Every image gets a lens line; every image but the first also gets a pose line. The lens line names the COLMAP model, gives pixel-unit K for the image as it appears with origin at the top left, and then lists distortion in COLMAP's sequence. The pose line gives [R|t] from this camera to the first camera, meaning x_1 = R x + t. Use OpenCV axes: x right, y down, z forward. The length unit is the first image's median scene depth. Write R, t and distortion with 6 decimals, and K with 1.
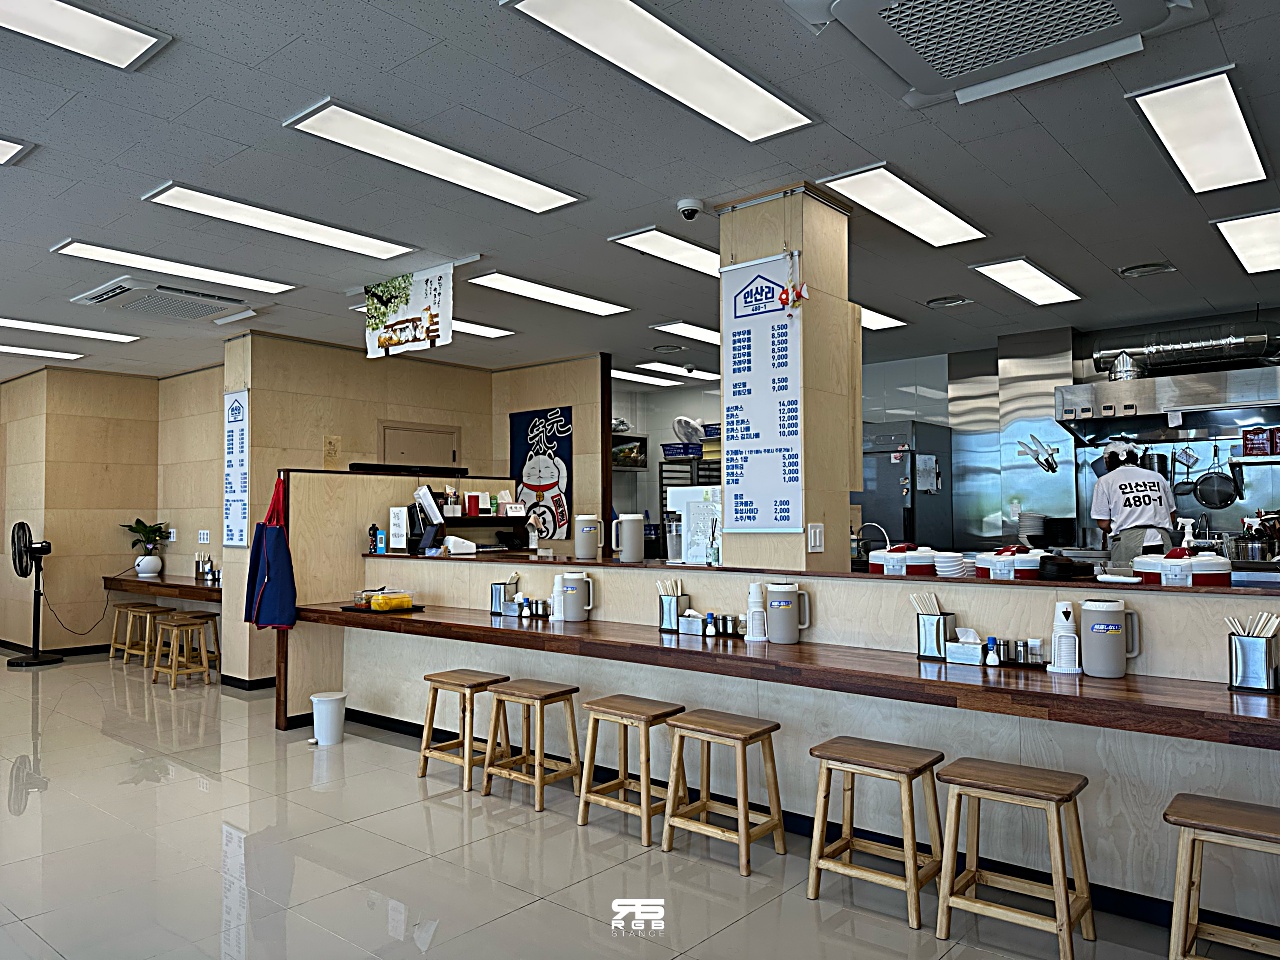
lens RADIAL K [[896.8, 0, 638.4], [0, 896.8, 492.1], [0, 0, 1]] dist [0.012774, -0.001502]
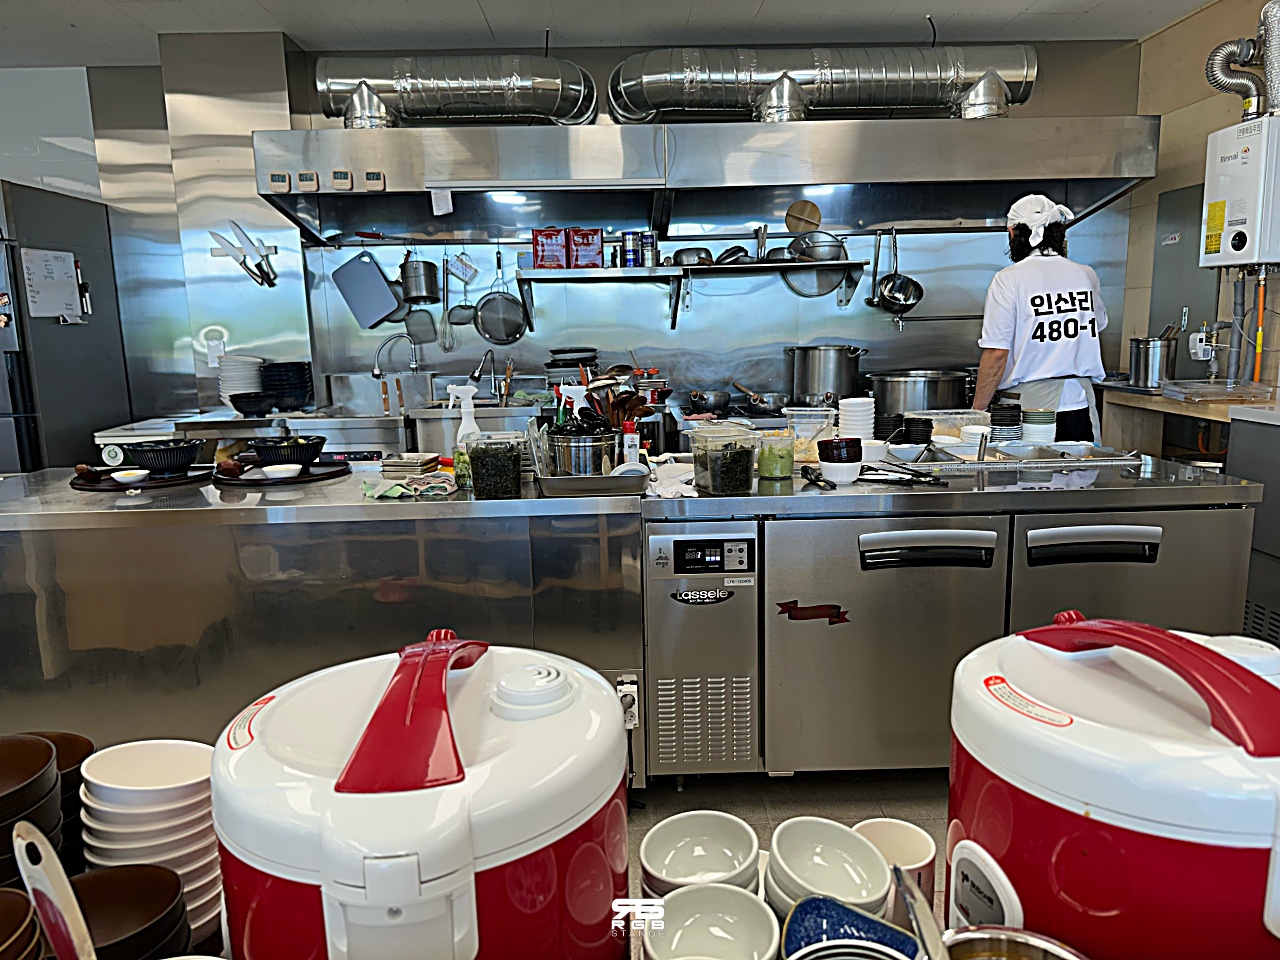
lens RADIAL K [[896.8, 0, 645.3], [0, 896.8, 482.7], [0, 0, 1]] dist [0.012774, -0.001502]
pose [[0.739218, -0.127048, 0.661374, 0.252783], [-0.002690, 0.981480, 0.191547, -0.010638], [-0.673461, -0.143374, 0.725185, 0.410526]]
